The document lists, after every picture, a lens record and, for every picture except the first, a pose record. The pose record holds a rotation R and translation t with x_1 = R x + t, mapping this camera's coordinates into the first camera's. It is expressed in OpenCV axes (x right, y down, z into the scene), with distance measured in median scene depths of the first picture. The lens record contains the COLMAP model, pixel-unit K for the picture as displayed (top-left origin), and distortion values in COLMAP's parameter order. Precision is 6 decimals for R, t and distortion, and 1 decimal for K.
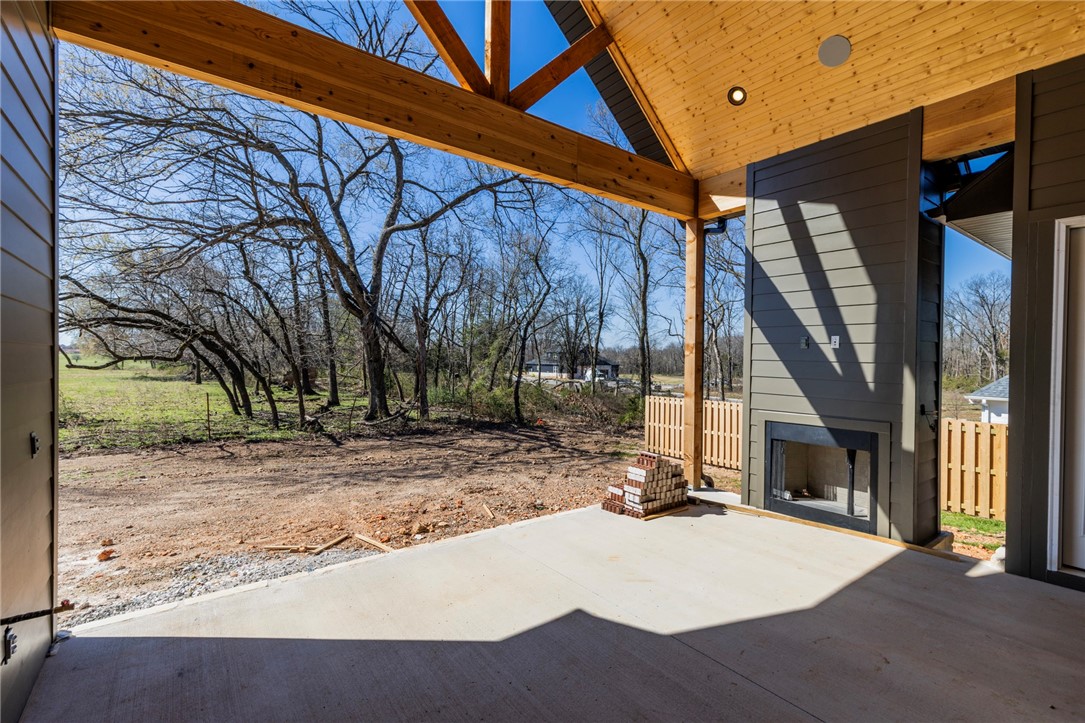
lens RADIAL K [[493.0, 0, 553.4], [0, 493.0, 359.2], [0, 0, 1]] dist [0.004786, -0.000784]
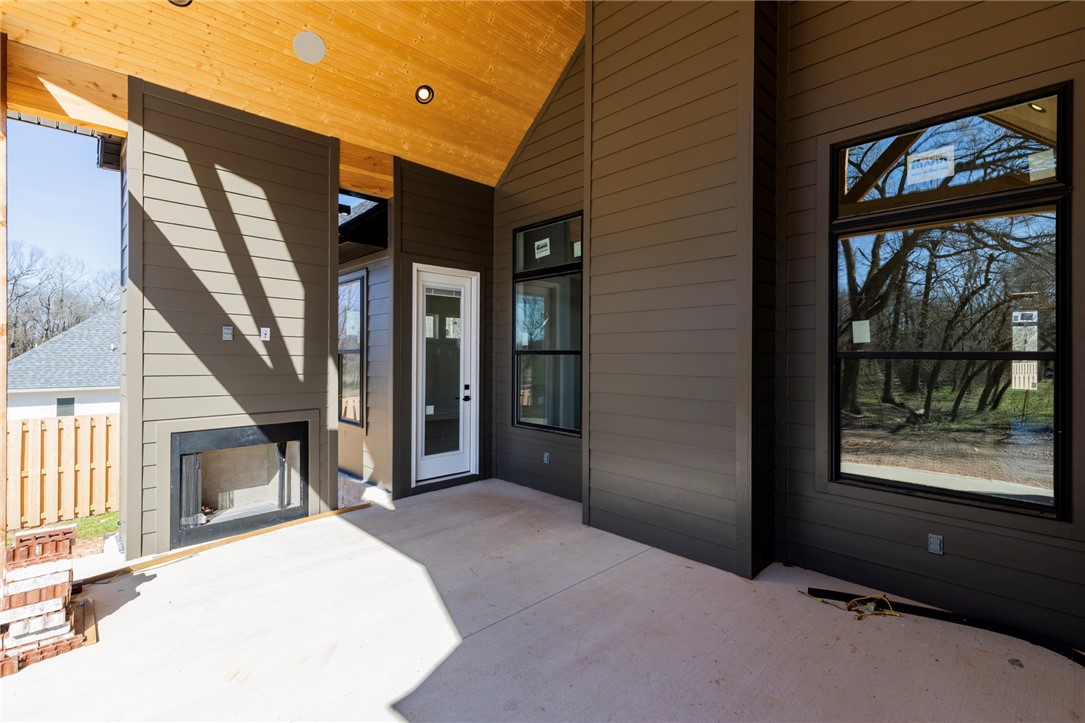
lens RADIAL K [[493.0, 0, 549.4], [0, 493.0, 354.9], [0, 0, 1]] dist [0.004786, -0.000784]
pose [[-0.118698, -0.010290, 0.992877, -0.422082], [-0.000568, 0.999947, 0.010295, -0.004604], [-0.992930, 0.000658, -0.118698, 0.545512]]
